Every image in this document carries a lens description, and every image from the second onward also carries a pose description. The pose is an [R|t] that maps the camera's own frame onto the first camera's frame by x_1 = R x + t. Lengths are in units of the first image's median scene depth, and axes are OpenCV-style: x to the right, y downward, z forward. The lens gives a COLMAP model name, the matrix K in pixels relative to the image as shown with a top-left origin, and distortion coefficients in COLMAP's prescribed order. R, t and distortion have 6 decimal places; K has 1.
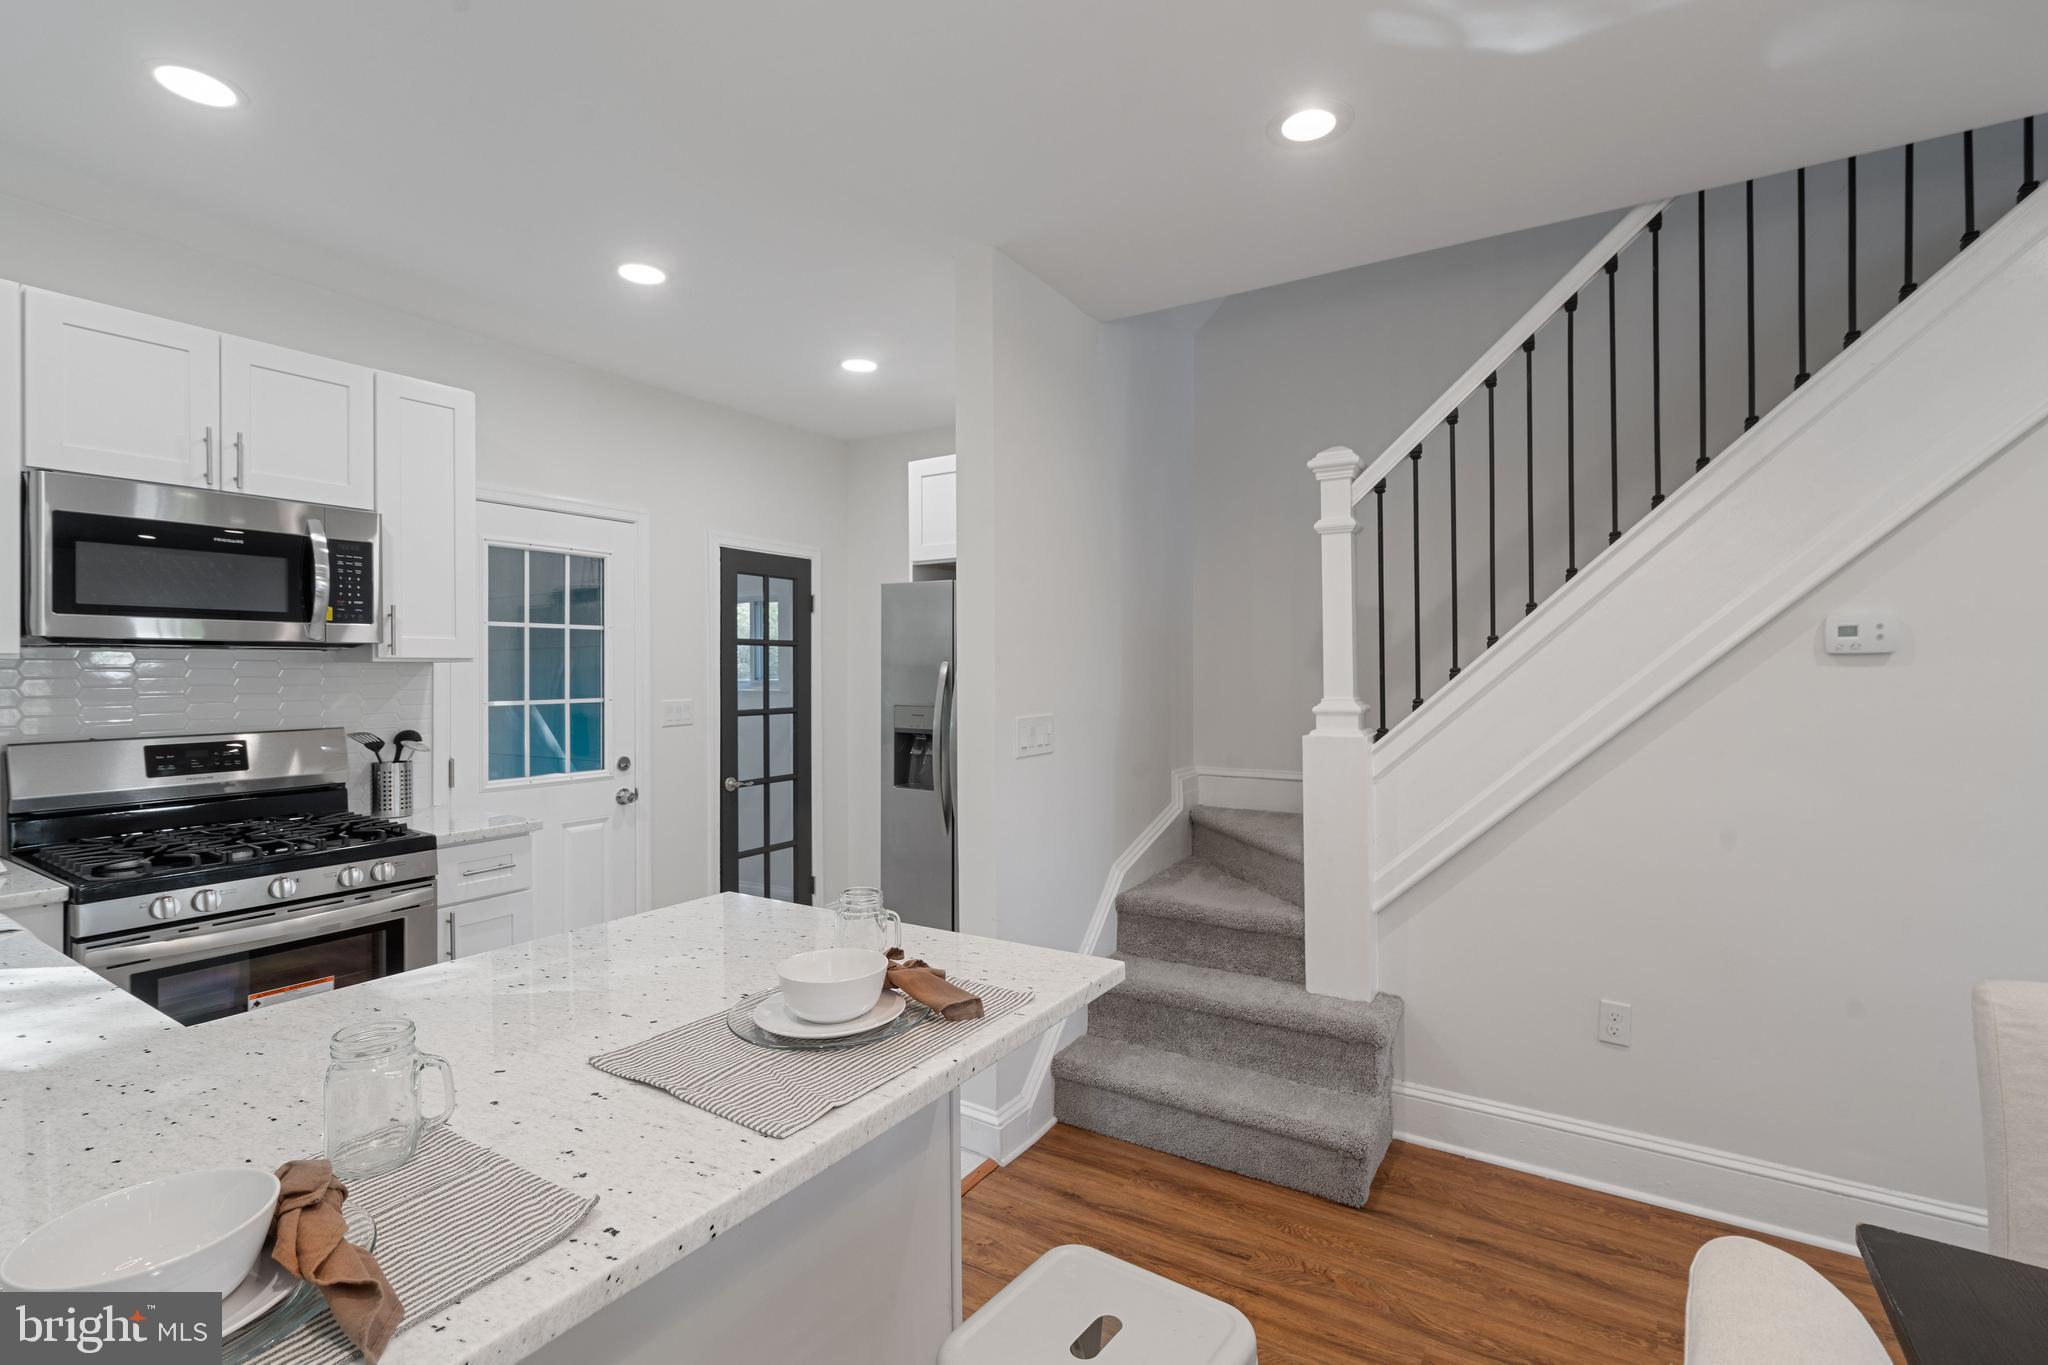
lens RADIAL K [[945.6, 0, 1017.2], [0, 945.6, 680.6], [0, 0, 1]] dist [-0.017732, 0.008052]
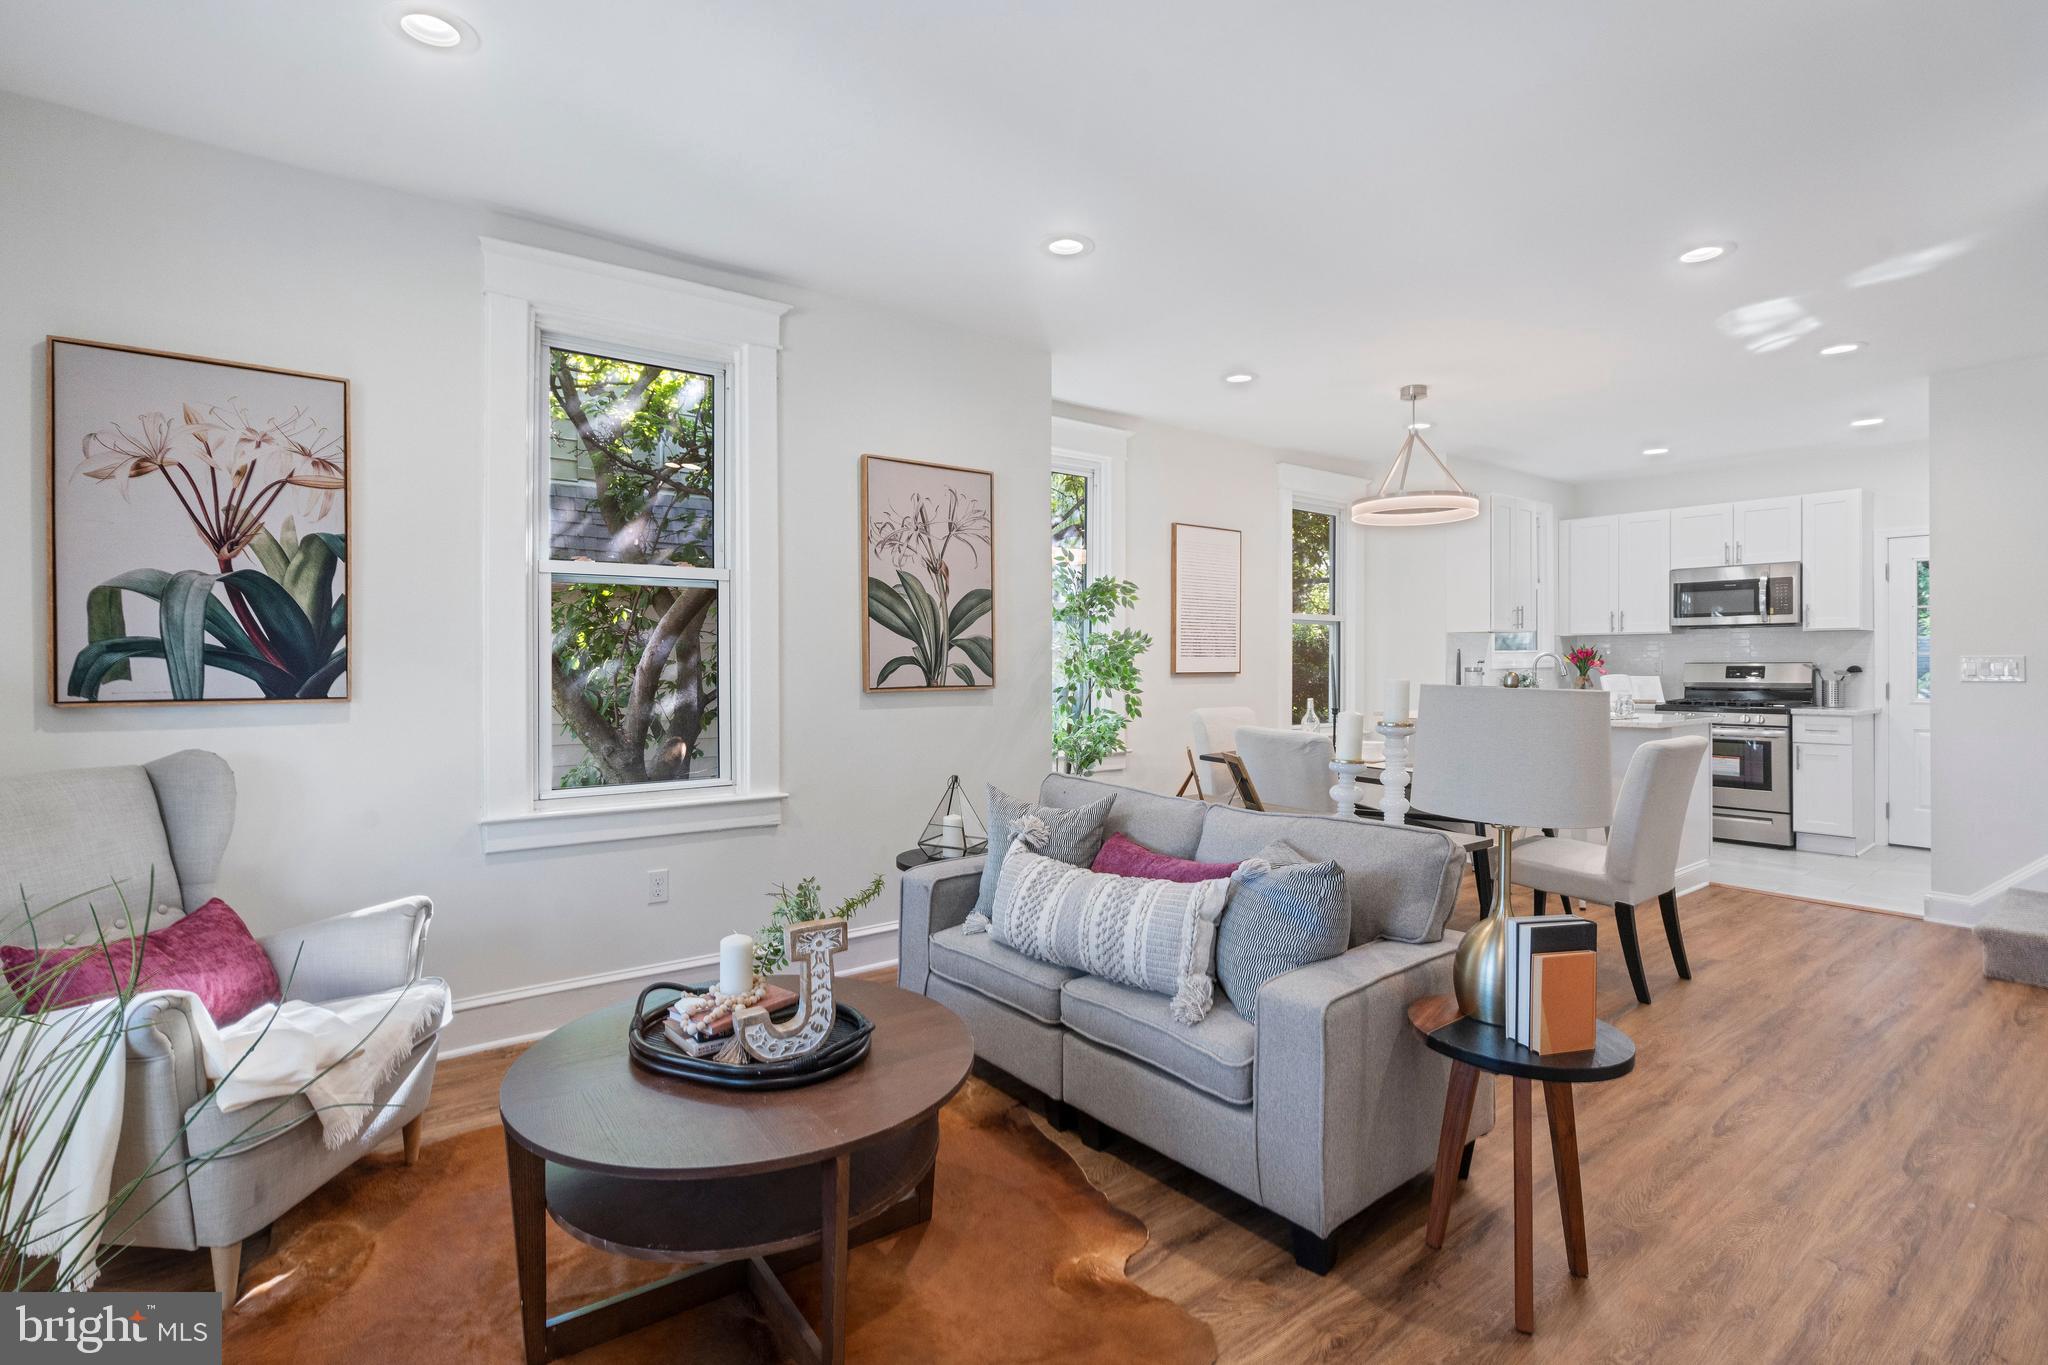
lens RADIAL K [[945.6, 0, 1005.1], [0, 945.6, 663.7], [0, 0, 1]] dist [-0.017732, 0.008052]
pose [[-0.337469, 0.007157, -0.941309, 1.507902], [-0.005208, 0.999942, 0.009470, 0.033875], [0.941322, 0.008099, -0.337412, 0.004723]]
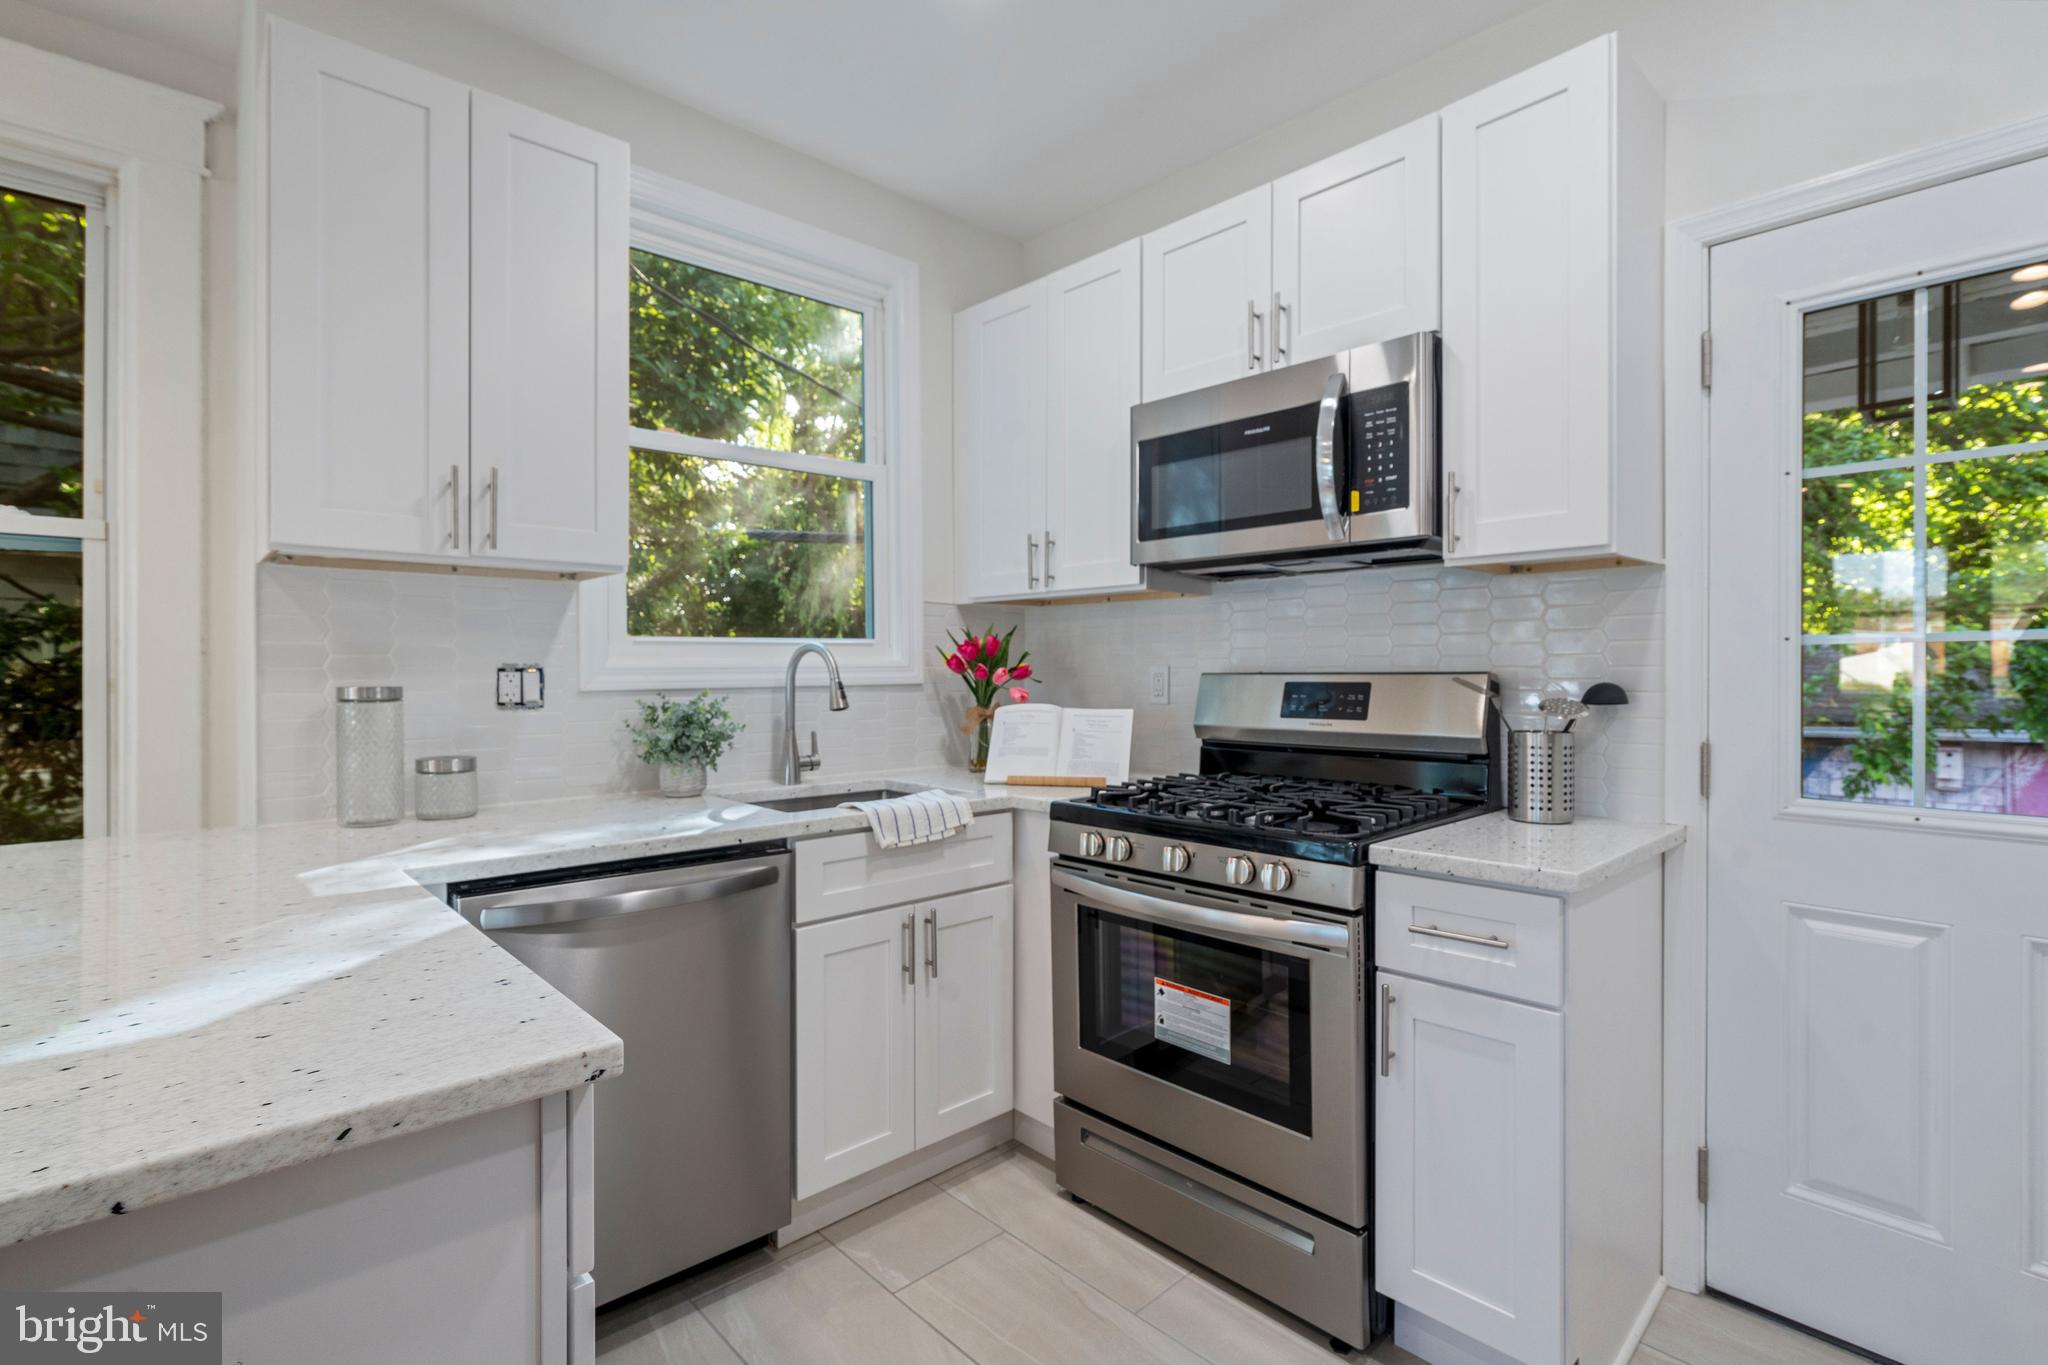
lens RADIAL K [[945.6, 0, 1019.0], [0, 945.6, 677.3], [0, 0, 1]] dist [-0.017732, 0.008052]
pose [[-0.252252, 0.012917, -0.967575, 0.008634], [-0.006963, 0.999861, 0.015163, 0.037034], [0.967636, 0.010562, -0.252127, 0.681809]]
